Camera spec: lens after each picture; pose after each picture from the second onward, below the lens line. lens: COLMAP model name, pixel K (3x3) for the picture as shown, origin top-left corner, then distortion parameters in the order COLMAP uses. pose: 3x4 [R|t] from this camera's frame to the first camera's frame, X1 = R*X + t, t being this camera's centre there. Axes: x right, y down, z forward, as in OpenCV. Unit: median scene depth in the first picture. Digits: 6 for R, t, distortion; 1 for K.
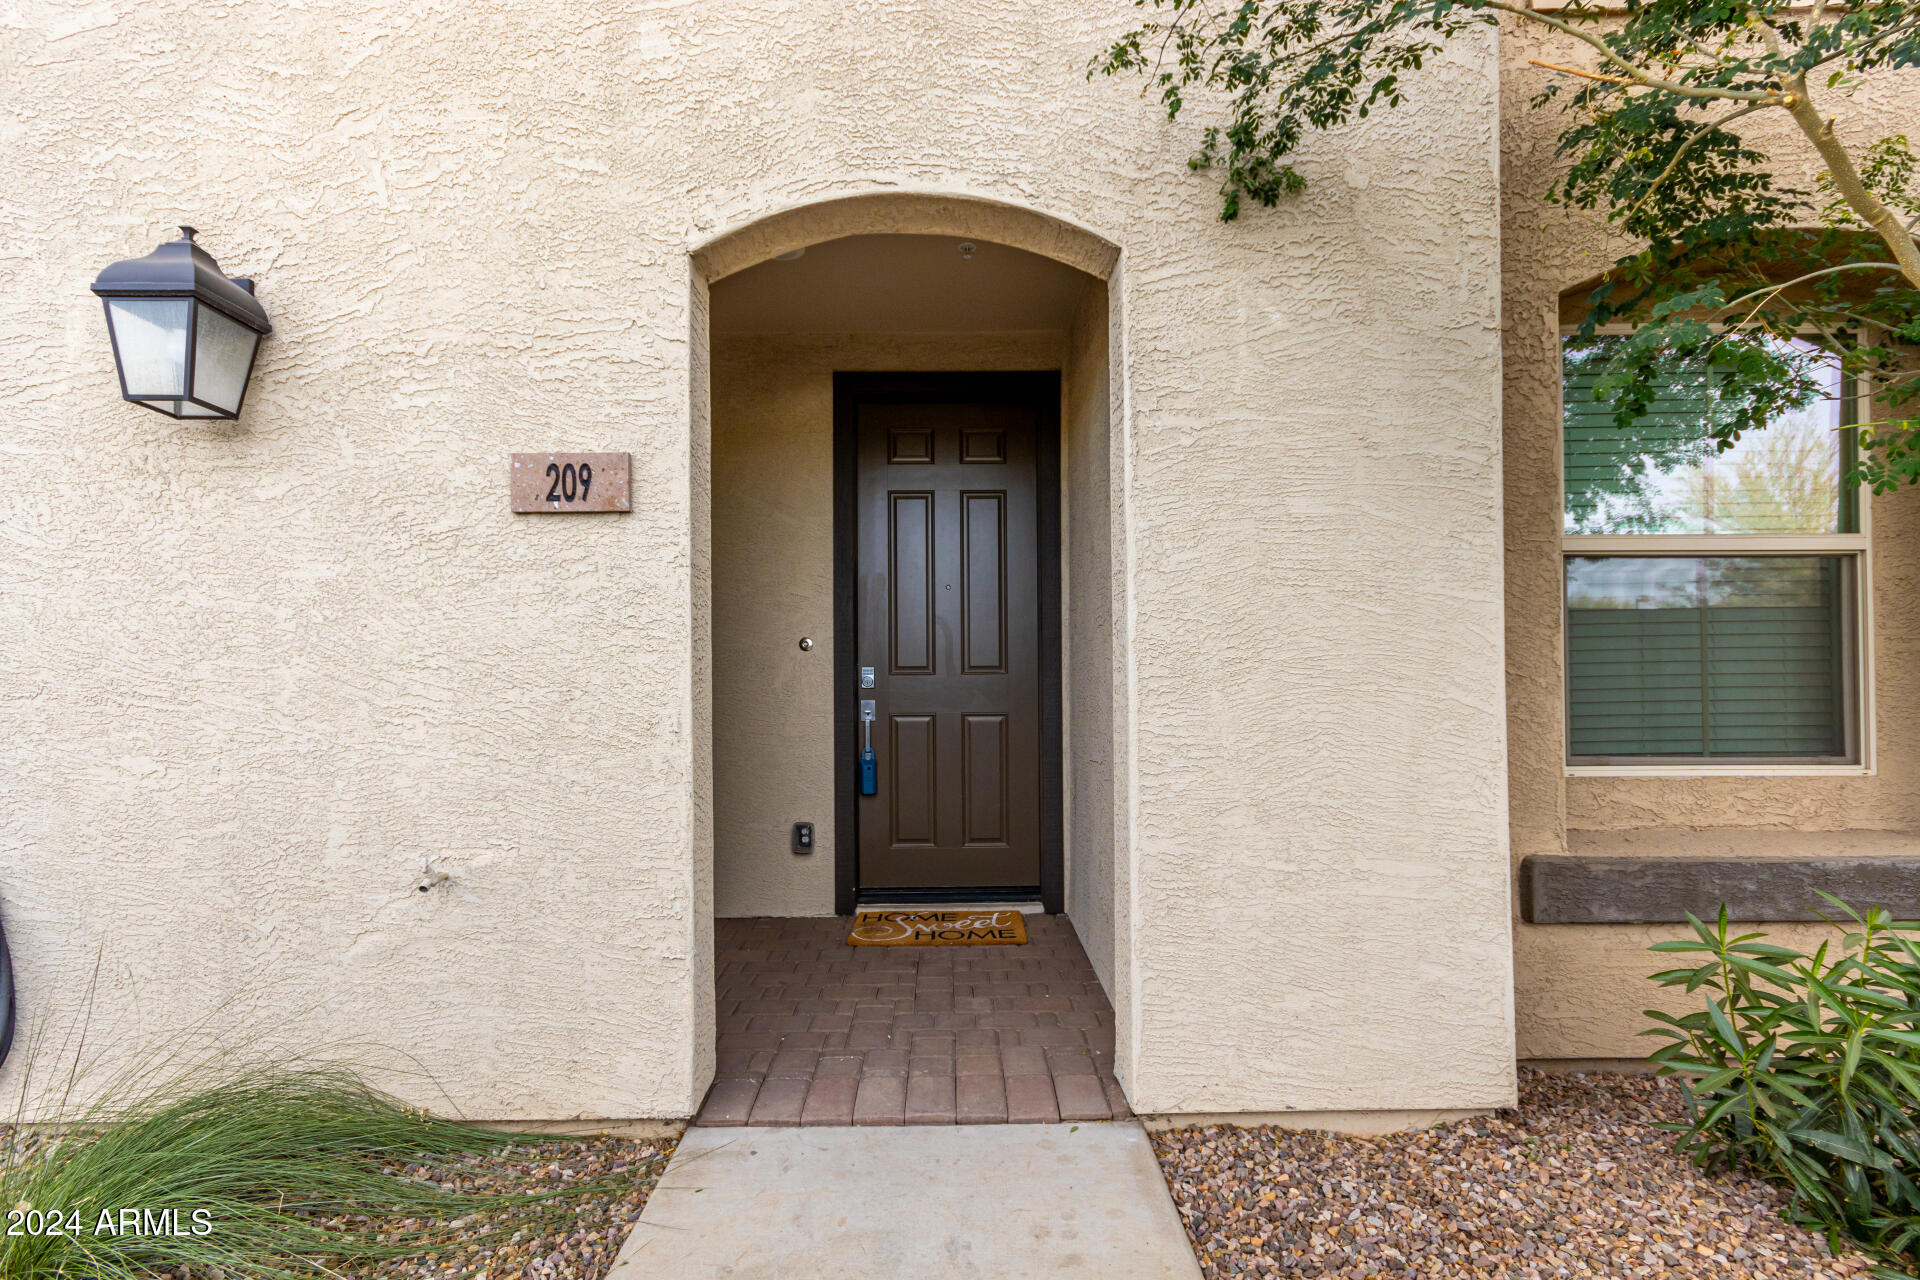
lens RADIAL K [[877.7, 0, 973.6], [0, 877.7, 657.5], [0, 0, 1]] dist [0.007583, 0.000087]
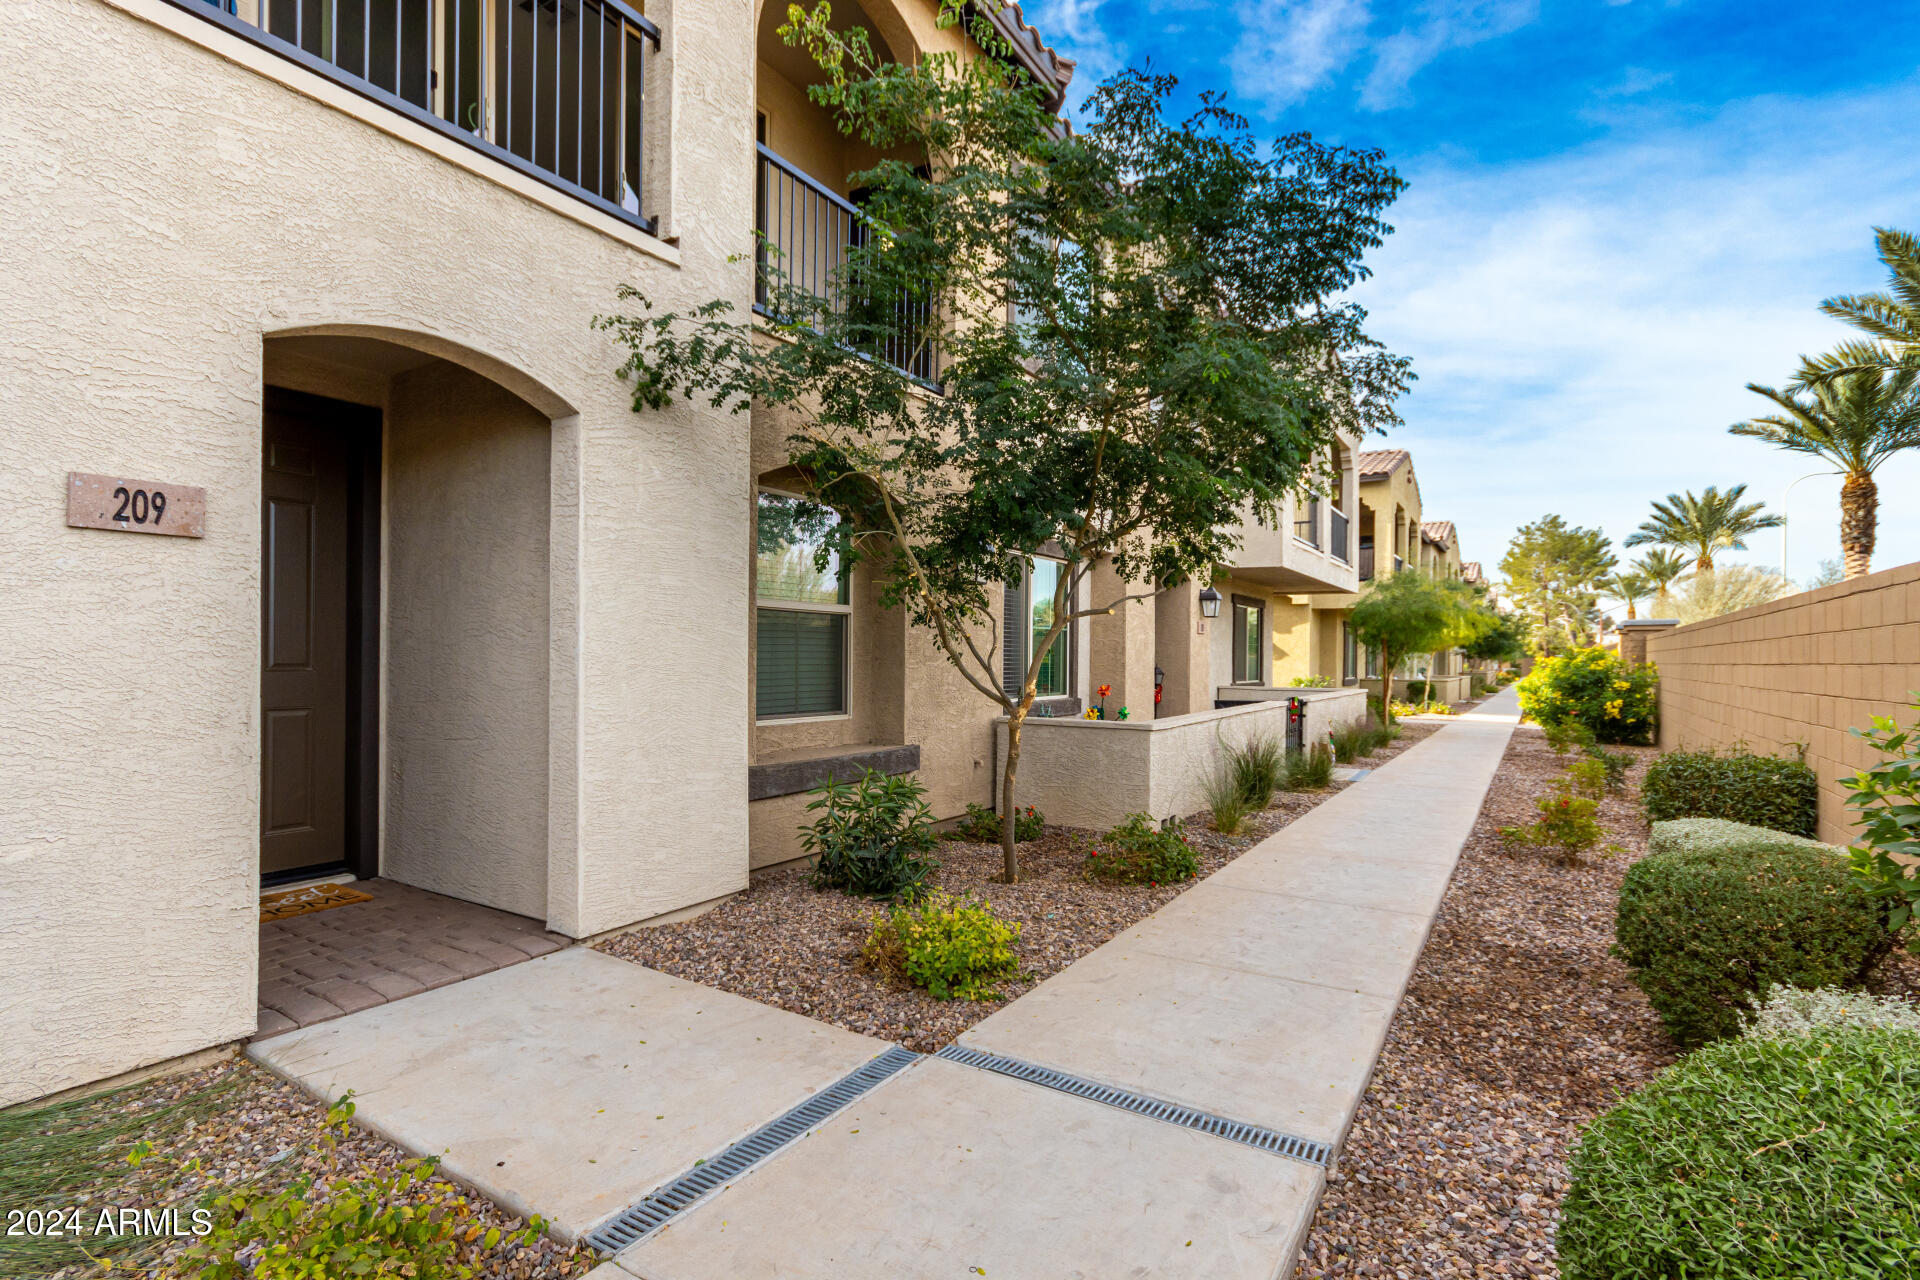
lens RADIAL K [[877.7, 0, 973.6], [0, 877.7, 657.5], [0, 0, 1]] dist [0.007583, 0.000087]
pose [[0.530621, 0.011538, 0.847531, -0.840490], [-0.020714, 0.999785, -0.000642, -0.026295], [-0.847356, -0.017215, 0.530746, -0.505091]]
